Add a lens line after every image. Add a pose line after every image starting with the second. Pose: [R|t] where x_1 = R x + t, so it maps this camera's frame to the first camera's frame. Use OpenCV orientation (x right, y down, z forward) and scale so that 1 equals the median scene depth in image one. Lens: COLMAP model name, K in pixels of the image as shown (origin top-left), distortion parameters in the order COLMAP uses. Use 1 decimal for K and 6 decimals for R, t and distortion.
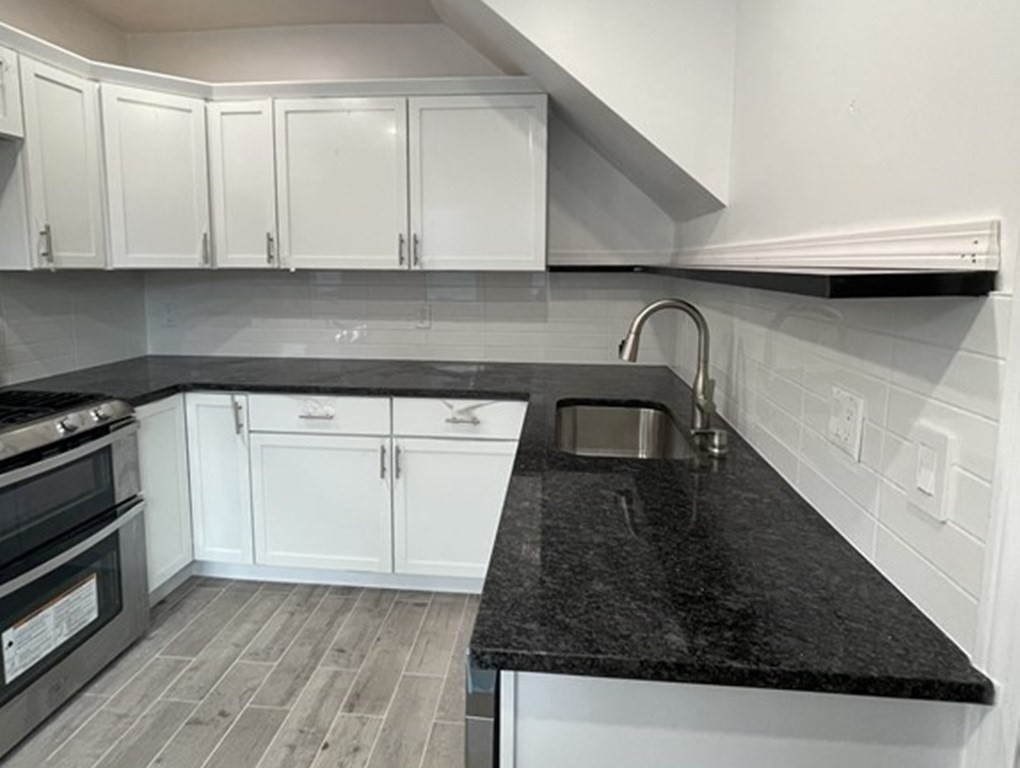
lens RADIAL K [[546.1, 0, 511.6], [0, 546.1, 323.4], [0, 0, 1]] dist [-0.005365, 0.001243]
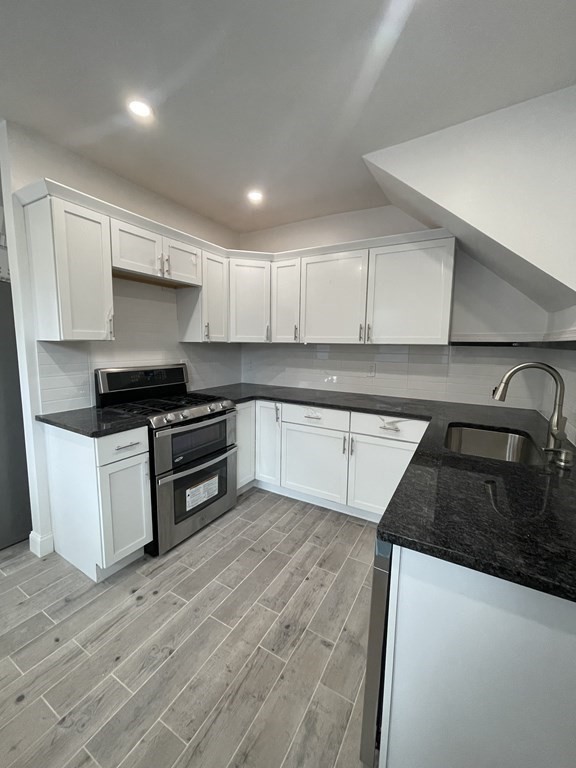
lens RADIAL K [[308.5, 0, 290.9], [0, 308.5, 379.6], [0, 0, 1]] dist [0.002570, -0.000339]
pose [[0.908941, 0.055289, -0.413243, 0.024987], [-0.052797, 0.998453, 0.017457, 0.019217], [0.413569, 0.005951, 0.910453, -0.050199]]
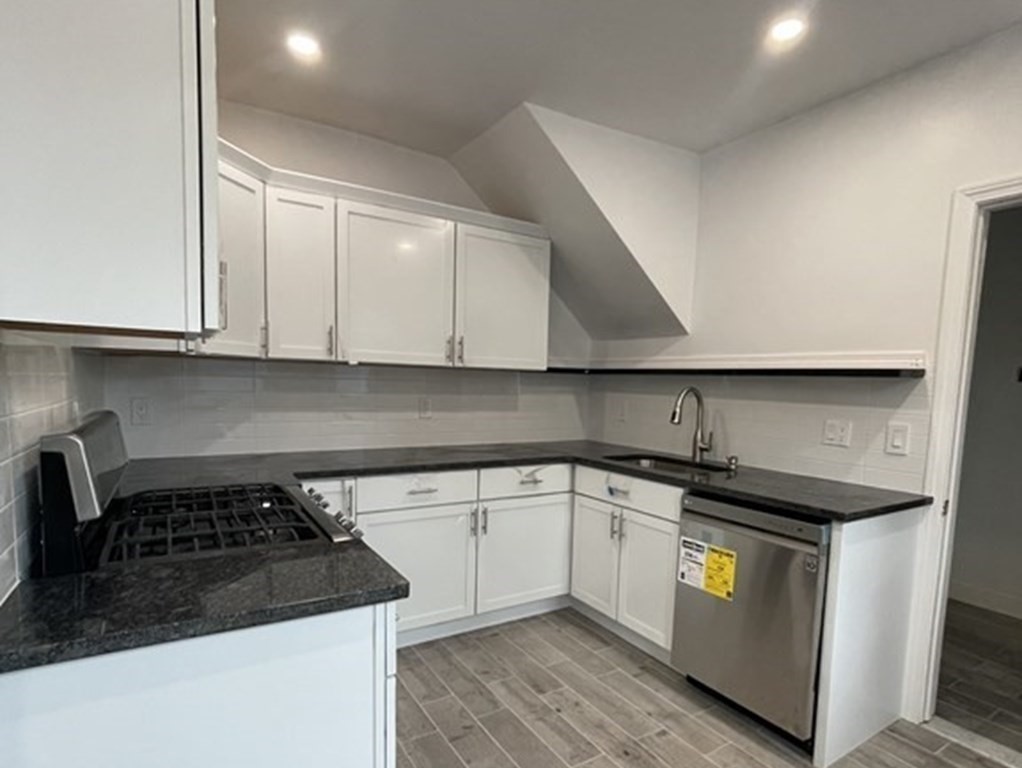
lens RADIAL K [[547.2, 0, 492.4], [0, 547.2, 436.2], [0, 0, 1]] dist [-0.005365, 0.001243]
pose [[0.805265, -0.040908, 0.591502, -0.942479], [0.039849, 0.999095, 0.014847, 0.045305], [-0.591574, 0.011615, 0.806167, -0.012895]]
